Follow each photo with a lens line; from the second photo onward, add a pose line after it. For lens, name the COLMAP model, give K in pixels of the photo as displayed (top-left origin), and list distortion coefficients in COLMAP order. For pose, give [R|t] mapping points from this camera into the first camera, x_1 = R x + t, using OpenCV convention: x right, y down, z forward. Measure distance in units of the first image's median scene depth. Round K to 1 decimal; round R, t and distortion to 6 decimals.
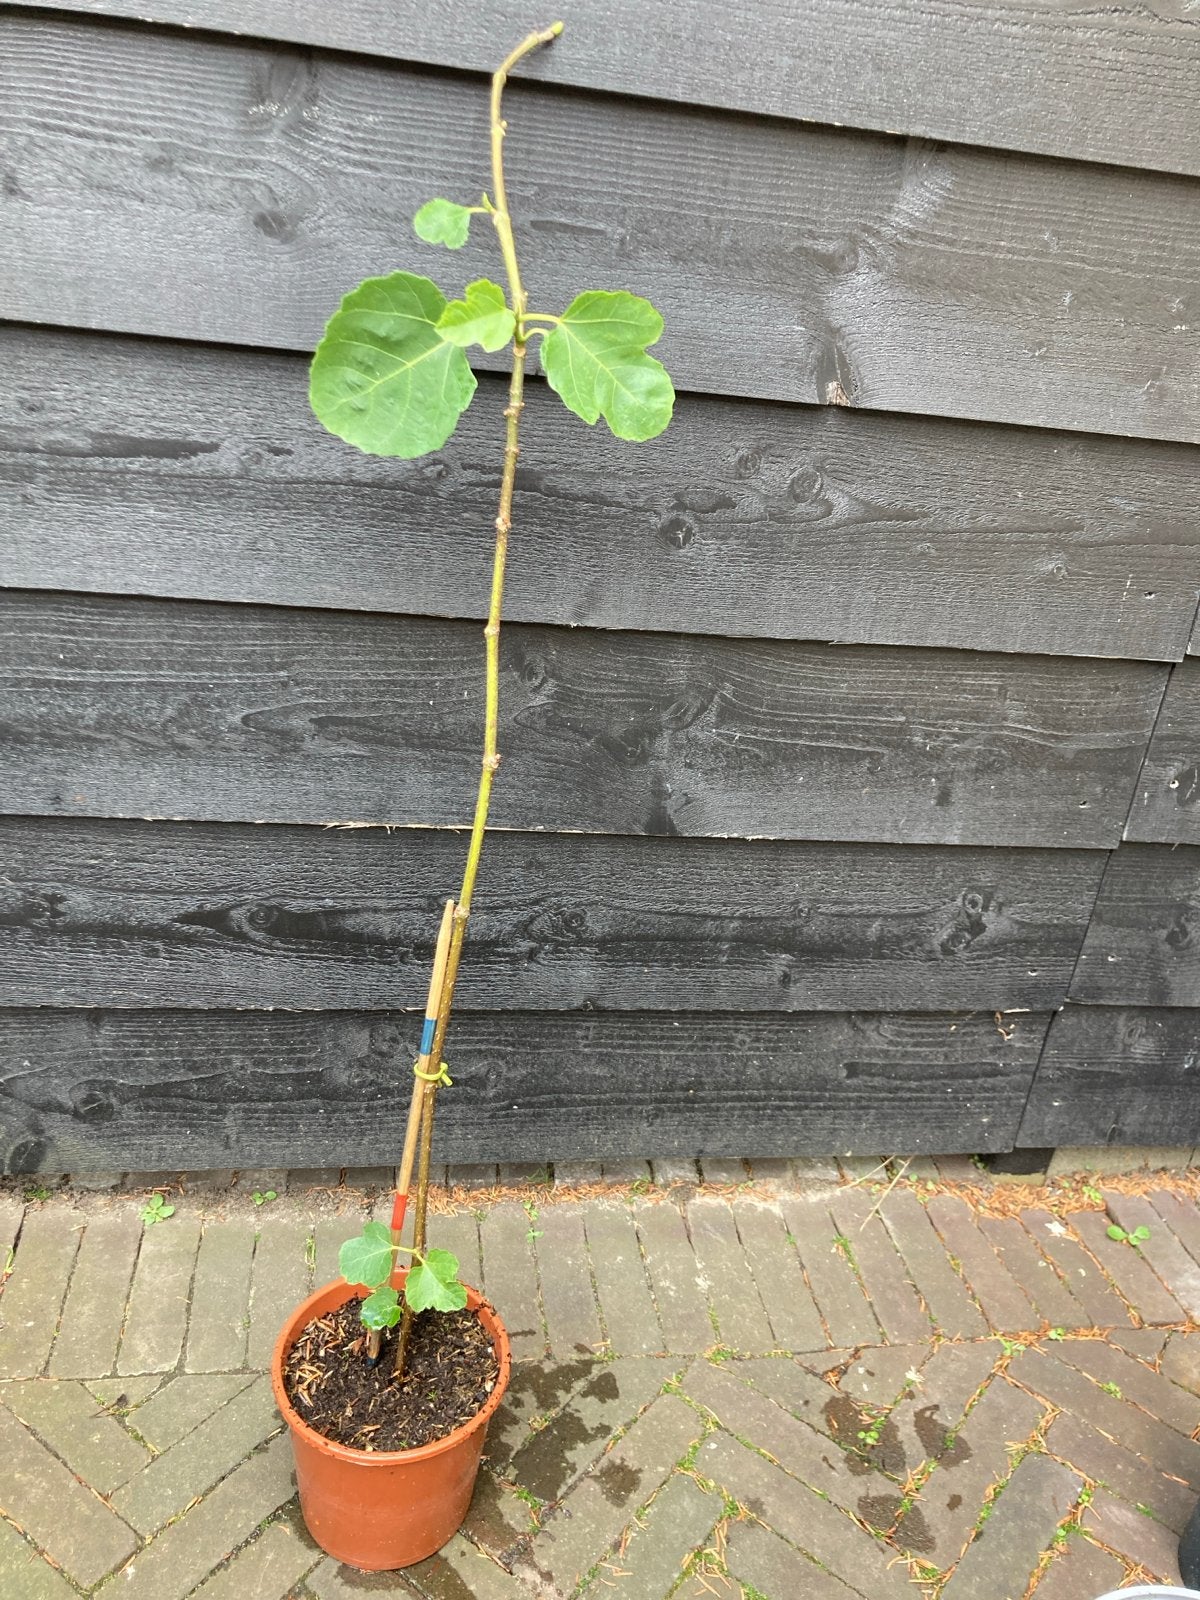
lens RADIAL K [[1341.2, 0, 598.1], [0, 1341.2, 831.3], [0, 0, 1]] dist [0.041899, -0.064127]
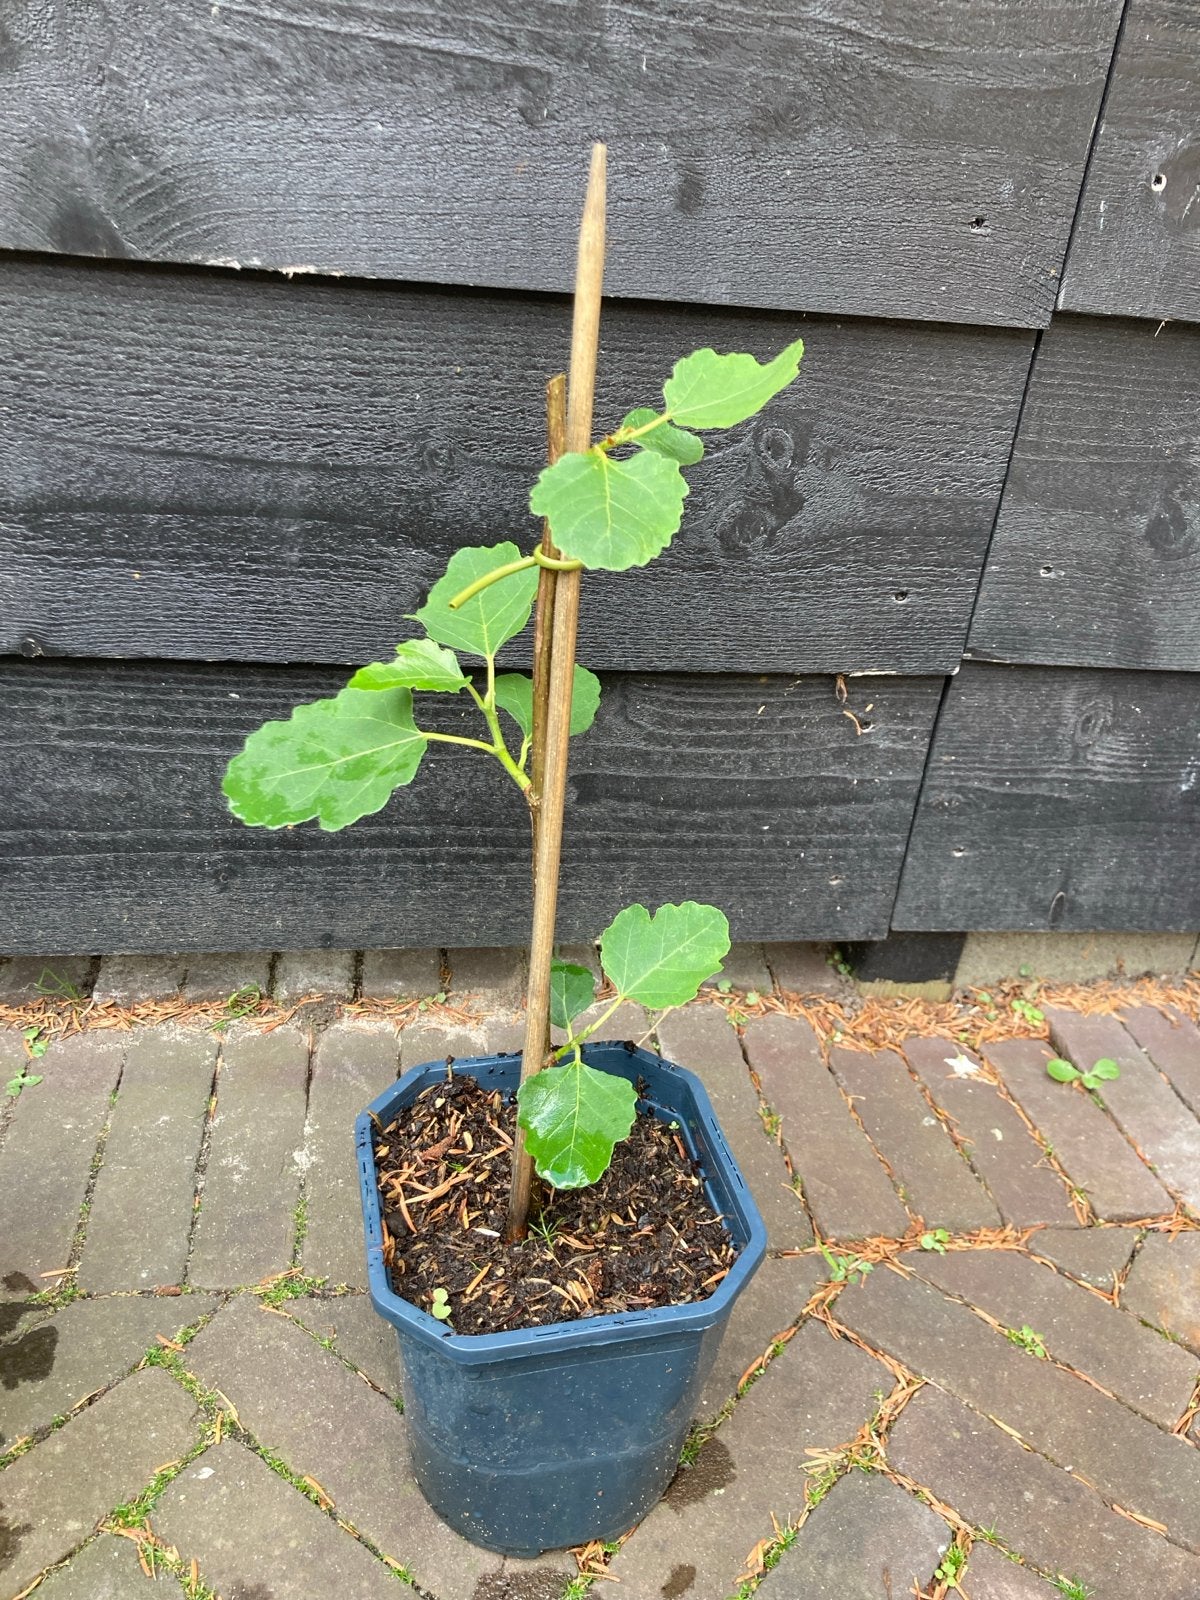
lens RADIAL K [[1341.2, 0, 598.1], [0, 1341.2, 831.3], [0, 0, 1]] dist [0.041899, -0.064127]
pose [[0.999633, -0.017559, -0.020646, 0.205965], [0.018990, 0.997277, 0.071266, 0.155458], [0.019339, -0.071632, 0.997244, 0.436458]]
